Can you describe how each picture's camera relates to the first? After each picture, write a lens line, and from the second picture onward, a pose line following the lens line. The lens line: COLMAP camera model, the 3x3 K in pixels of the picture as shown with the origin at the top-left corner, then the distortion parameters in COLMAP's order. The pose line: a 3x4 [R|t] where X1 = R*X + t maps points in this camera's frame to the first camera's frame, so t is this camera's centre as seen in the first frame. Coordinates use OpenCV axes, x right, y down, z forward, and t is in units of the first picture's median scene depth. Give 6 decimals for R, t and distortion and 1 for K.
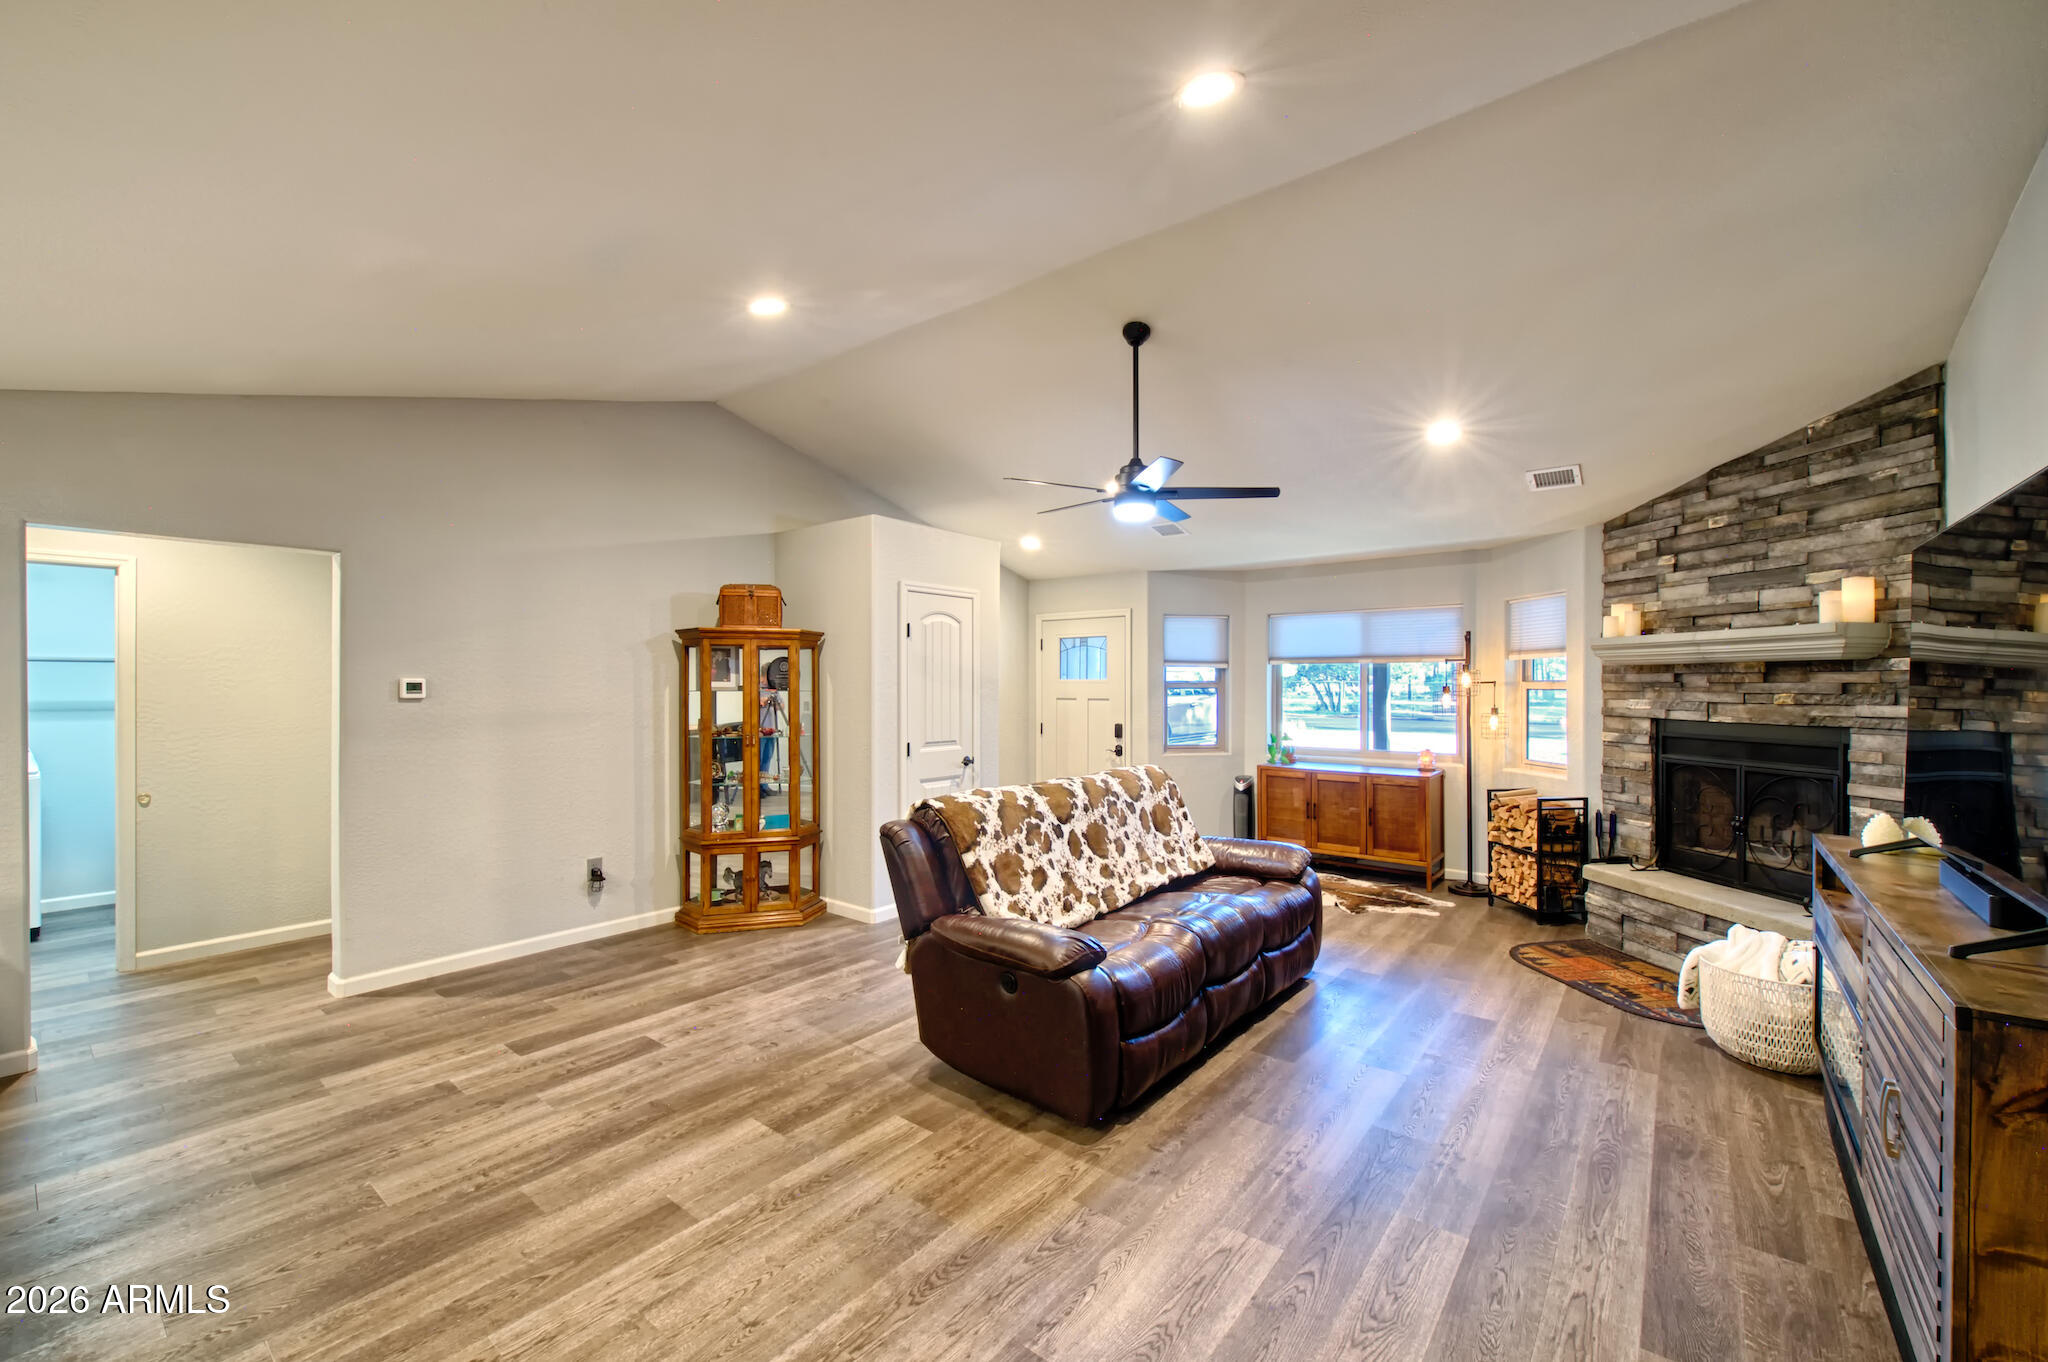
lens RADIAL K [[829.2, 0, 1027.3], [0, 829.2, 682.0], [0, 0, 1]] dist [0.001595, -0.000554]
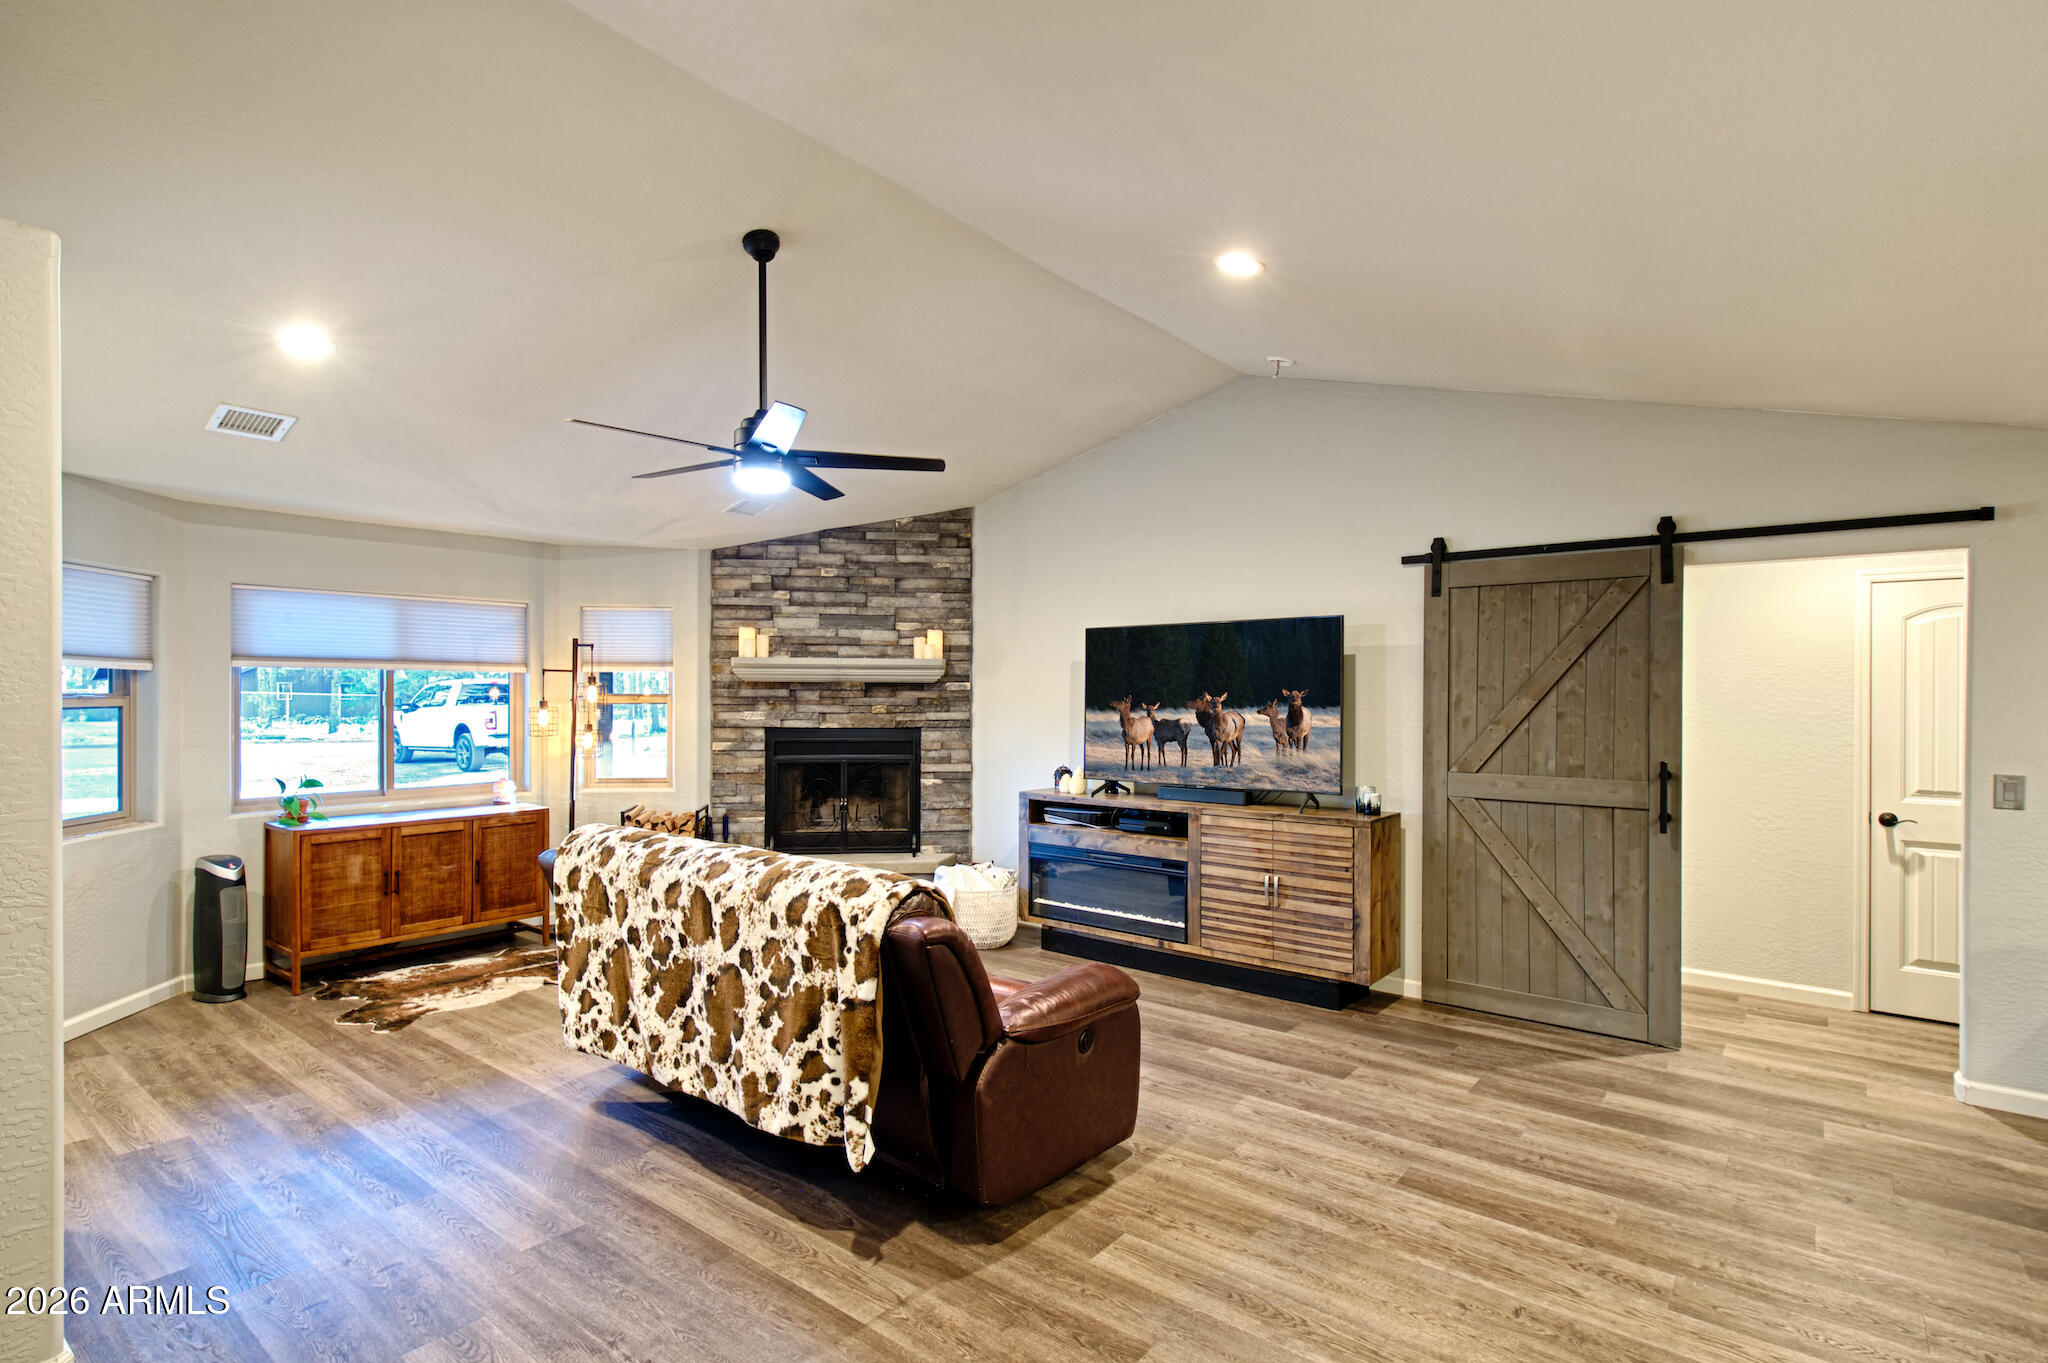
lens RADIAL K [[999.0, 0, 1029.2], [0, 999.0, 698.1], [0, 0, 1]] dist [0.016522, -0.000219]
pose [[0.001297, -0.009063, 0.999958, -0.734718], [-0.006271, 0.999939, 0.009071, -0.014362], [-0.999979, -0.006282, 0.001240, 0.701777]]
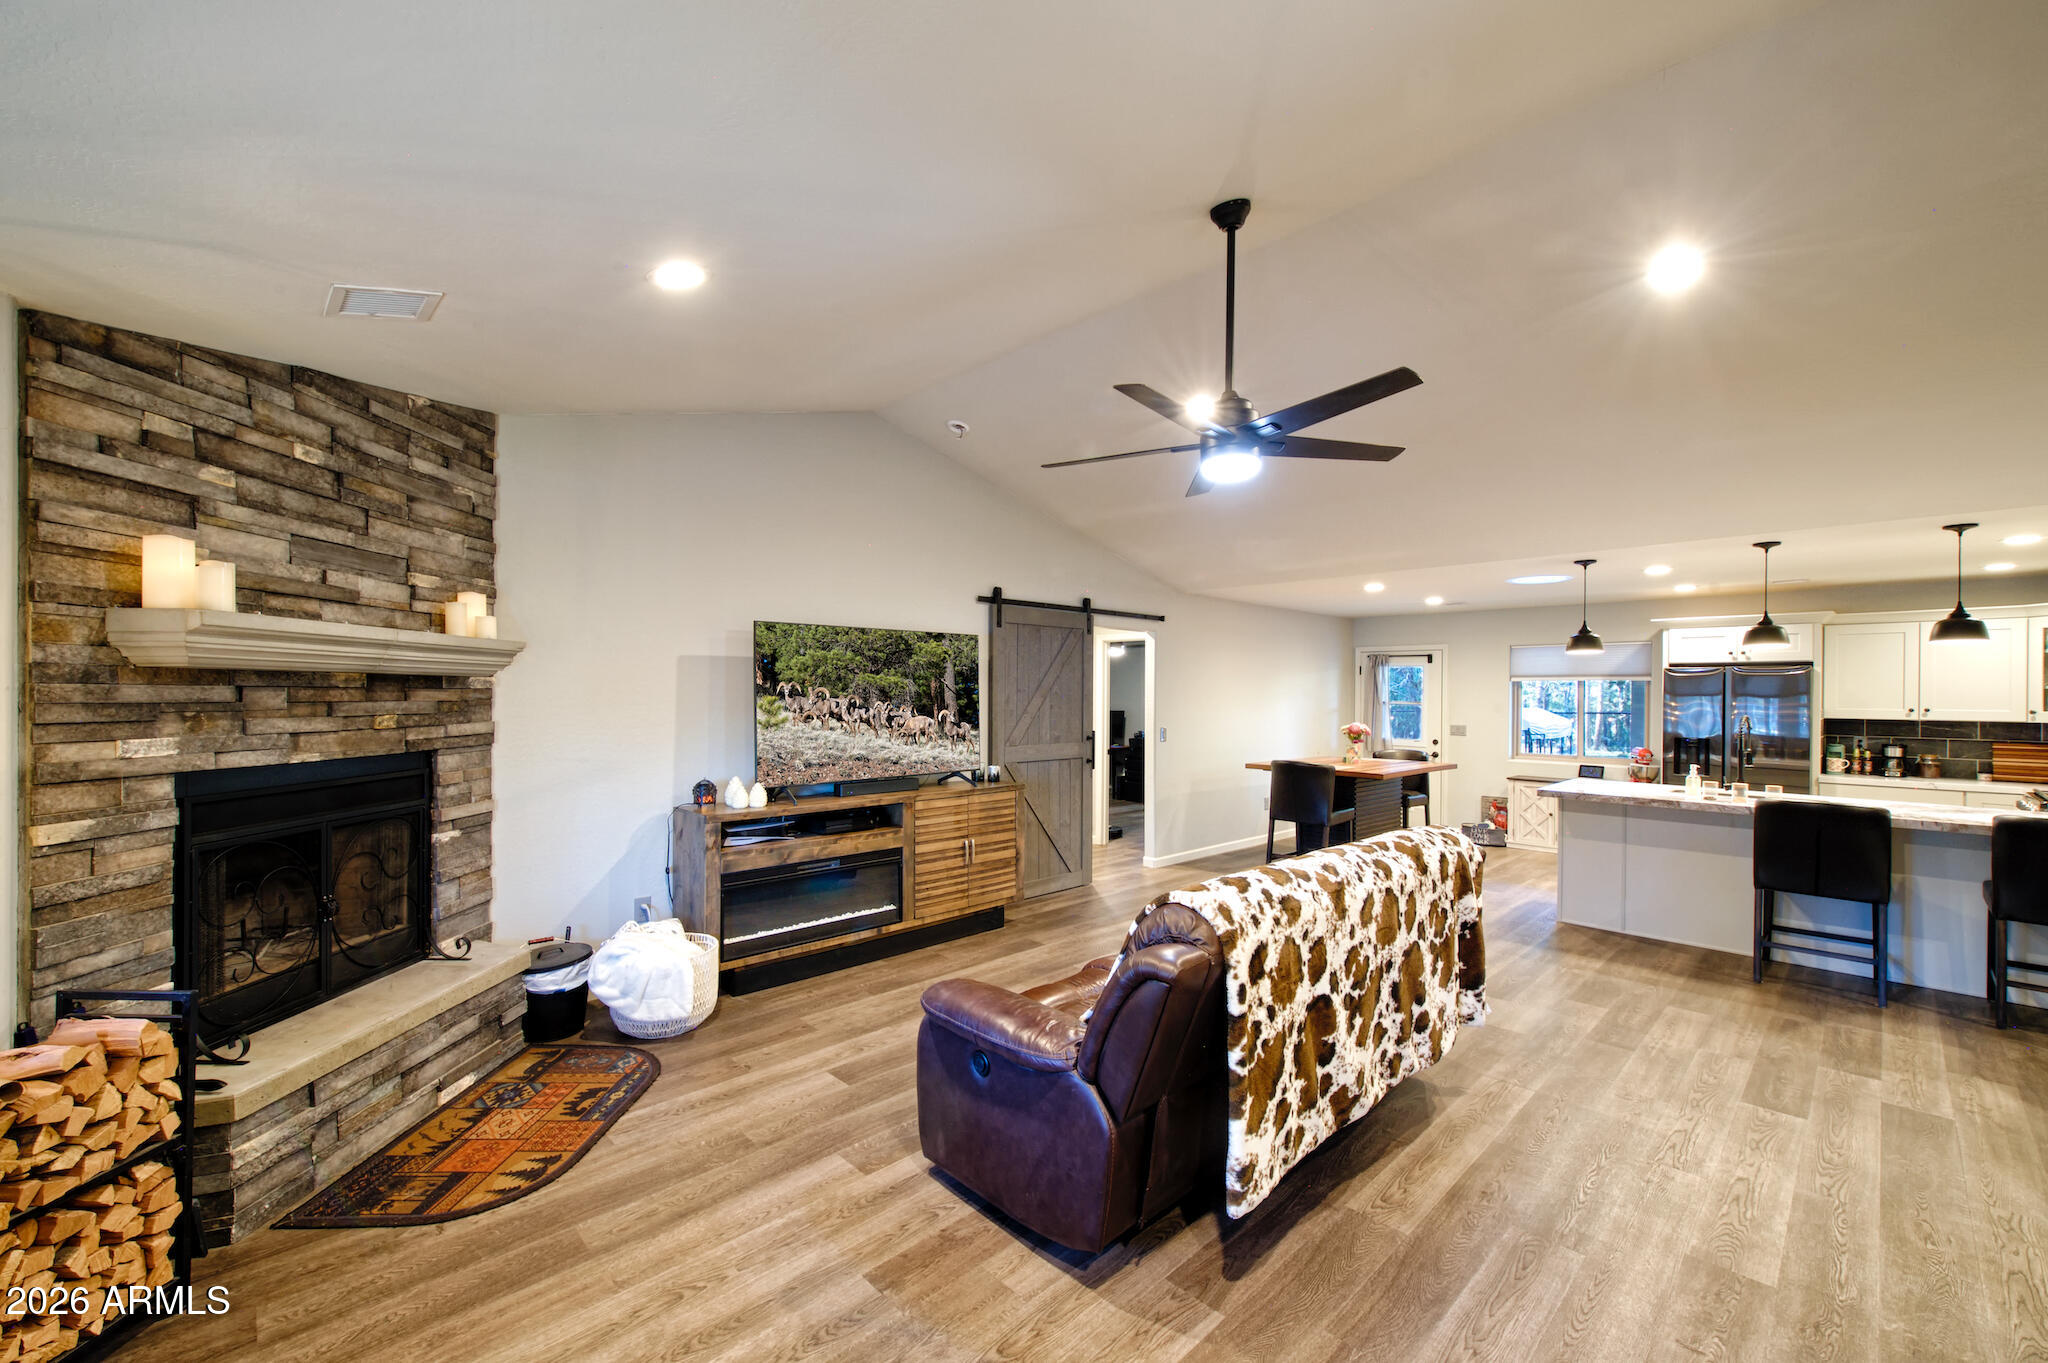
lens RADIAL K [[824.8, 0, 1021.8], [0, 824.8, 692.2], [0, 0, 1]] dist [0.004683, -0.000534]
pose [[-0.990813, -0.008005, 0.135001, 0.194837], [-0.008609, 0.999955, -0.003891, -0.009167], [-0.134964, -0.005018, -0.990838, 1.601666]]
